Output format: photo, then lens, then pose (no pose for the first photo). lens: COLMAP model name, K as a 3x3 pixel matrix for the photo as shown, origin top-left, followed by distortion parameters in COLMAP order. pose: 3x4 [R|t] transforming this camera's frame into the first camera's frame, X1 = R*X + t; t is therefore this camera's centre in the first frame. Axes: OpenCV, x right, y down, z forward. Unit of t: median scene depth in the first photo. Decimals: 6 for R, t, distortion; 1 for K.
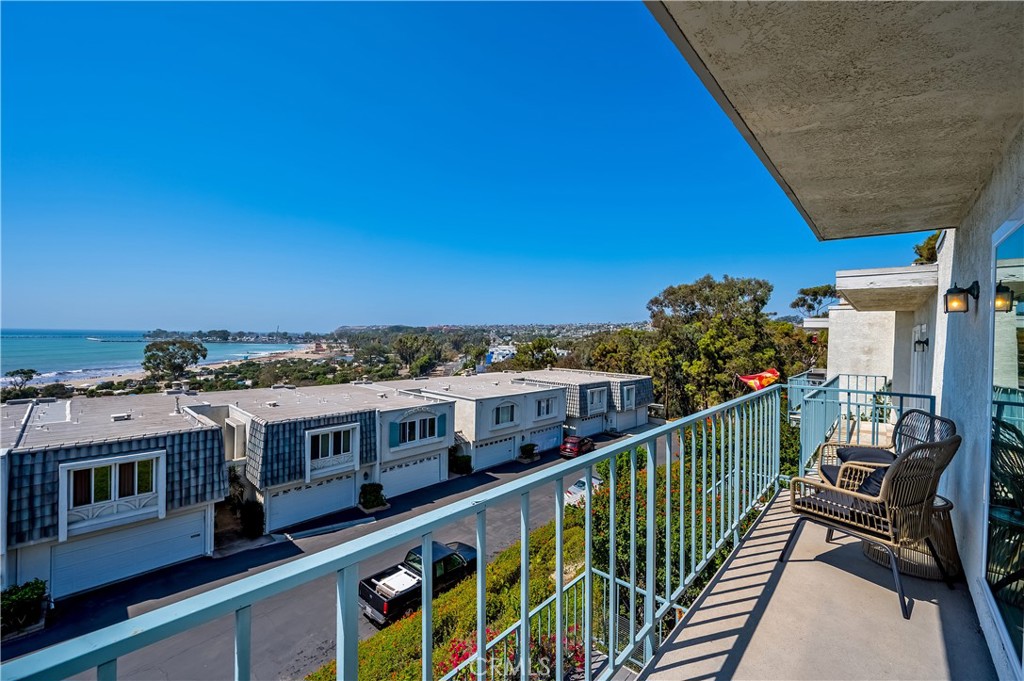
lens RADIAL K [[407.1, 0, 475.6], [0, 407.1, 335.0], [0, 0, 1]] dist [-0.002094, 0.000663]
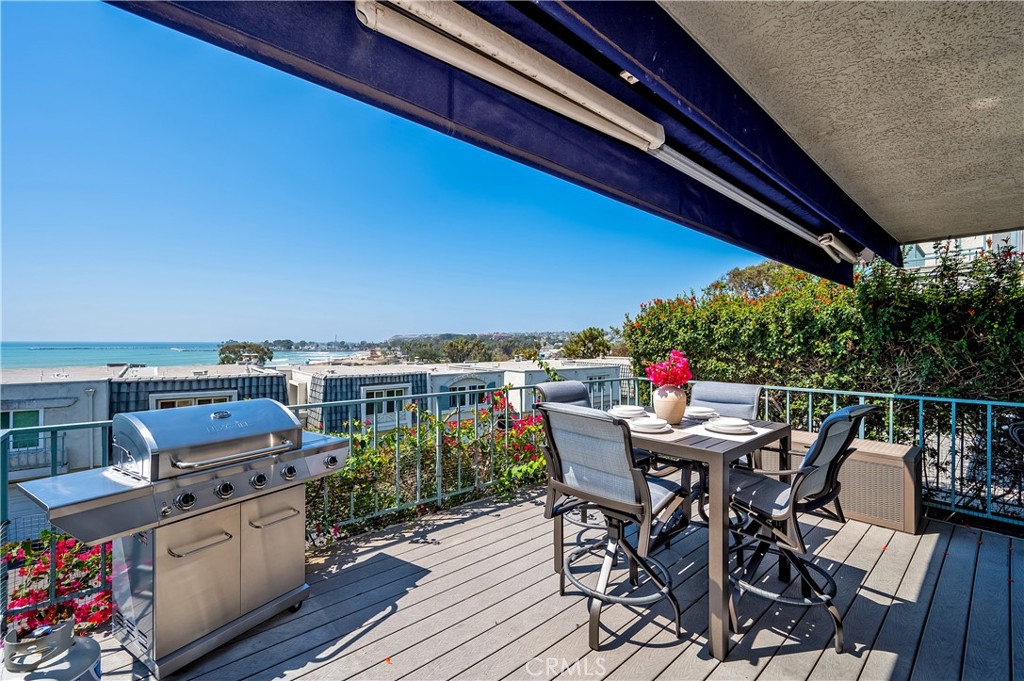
lens RADIAL K [[407.1, 0, 479.2], [0, 407.1, 342.0], [0, 0, 1]] dist [-0.002094, 0.000663]
pose [[0.993470, -0.007411, -0.113853, 0.004365], [0.007301, 0.999972, -0.001385, 0.127802], [0.113860, 0.000545, 0.993497, -0.006165]]
